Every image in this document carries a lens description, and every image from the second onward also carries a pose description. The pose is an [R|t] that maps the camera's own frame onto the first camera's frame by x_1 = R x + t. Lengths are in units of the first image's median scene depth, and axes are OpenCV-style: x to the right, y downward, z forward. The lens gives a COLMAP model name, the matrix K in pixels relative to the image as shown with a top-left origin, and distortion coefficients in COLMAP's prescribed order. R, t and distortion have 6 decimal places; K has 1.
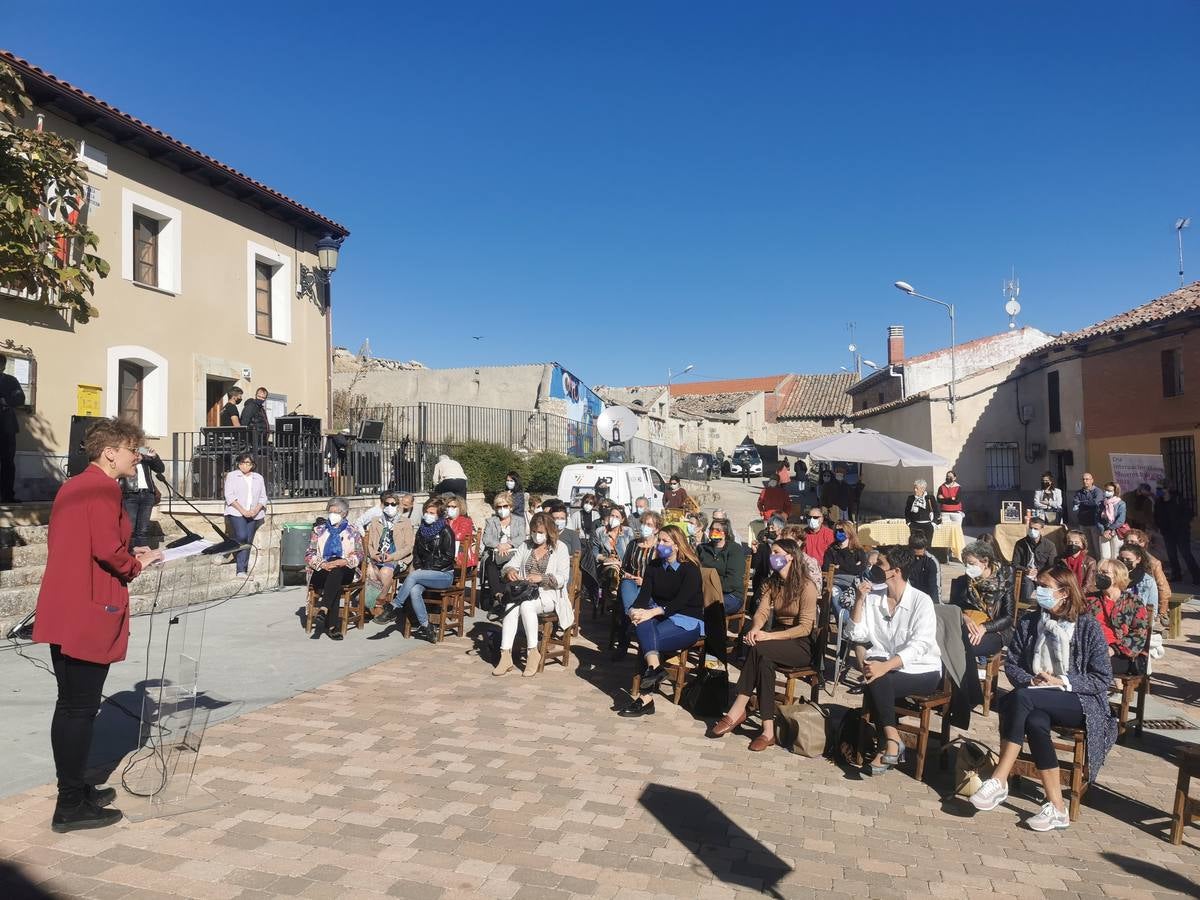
lens RADIAL K [[920.2, 0, 601.1], [0, 920.2, 438.3], [0, 0, 1]] dist [0.064455, -0.079892]
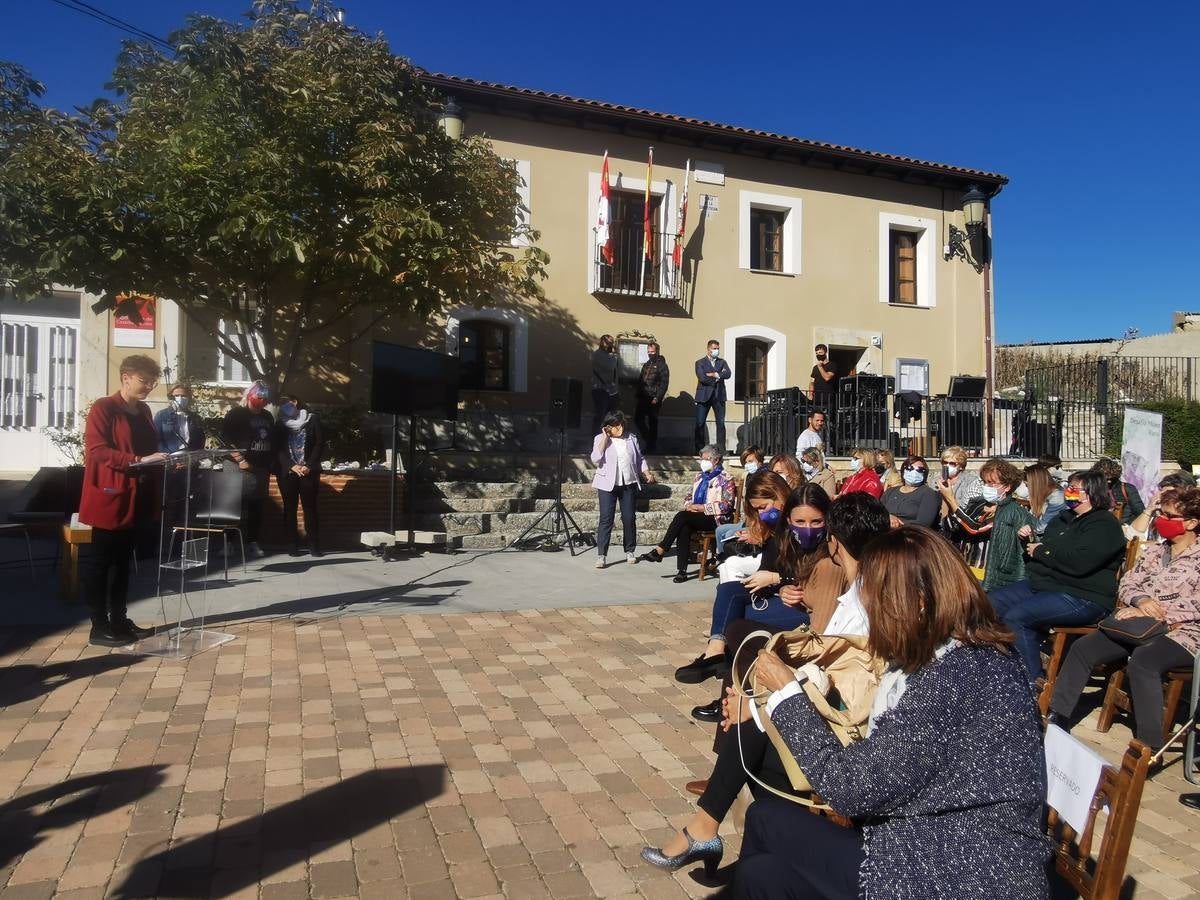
lens RADIAL K [[832.3, 0, 596.3], [0, 832.3, 453.6], [0, 0, 1]] dist [-0.031814, 0.035722]
pose [[0.575549, 0.008398, -0.817724, 0.195312], [0.022005, 0.999426, 0.025751, 0.025264], [0.817471, -0.032815, 0.575034, 0.199382]]
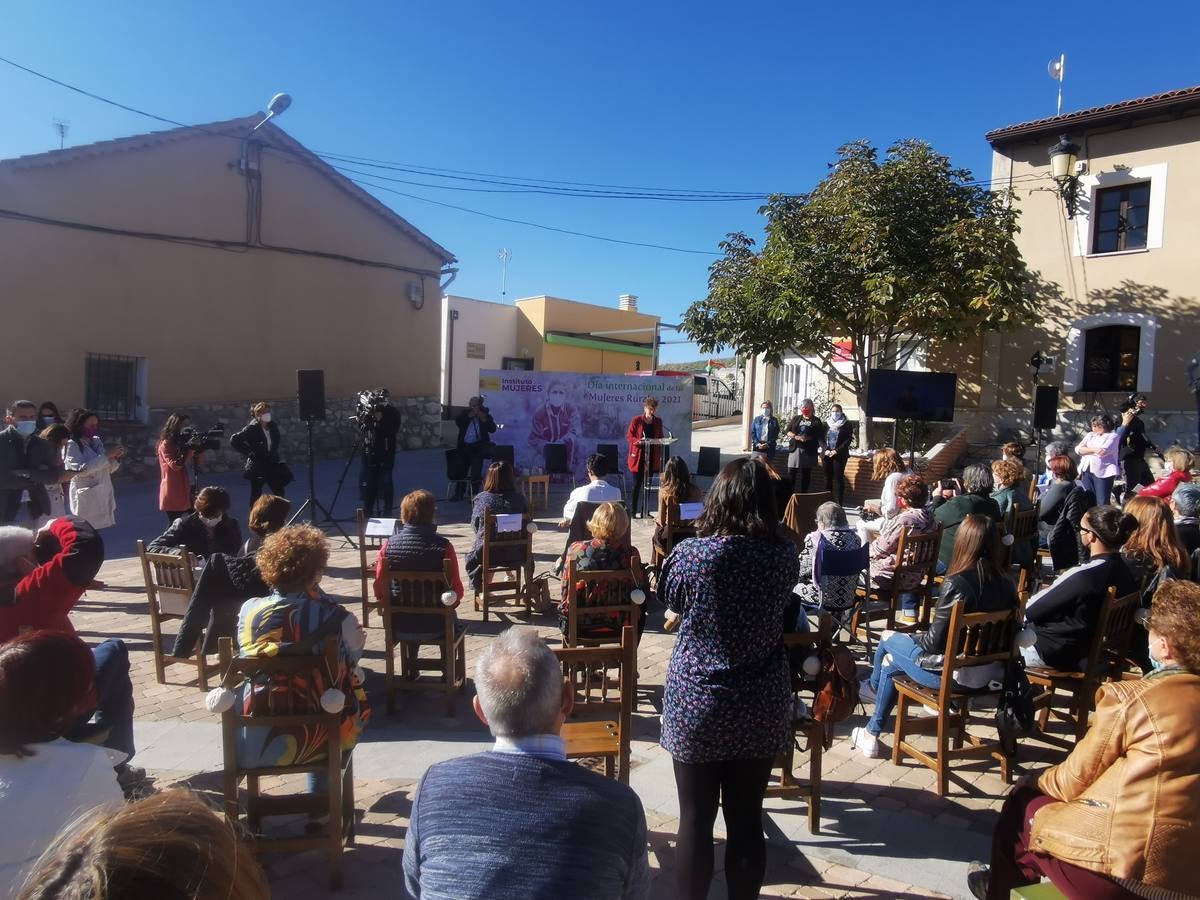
lens RADIAL K [[832.3, 0, 596.3], [0, 832.3, 453.6], [0, 0, 1]] dist [-0.031814, 0.035722]
pose [[-0.522450, 0.013598, -0.852562, 0.448099], [0.002060, 0.999890, 0.014686, 0.030779], [0.852668, 0.005916, -0.522420, 0.530359]]
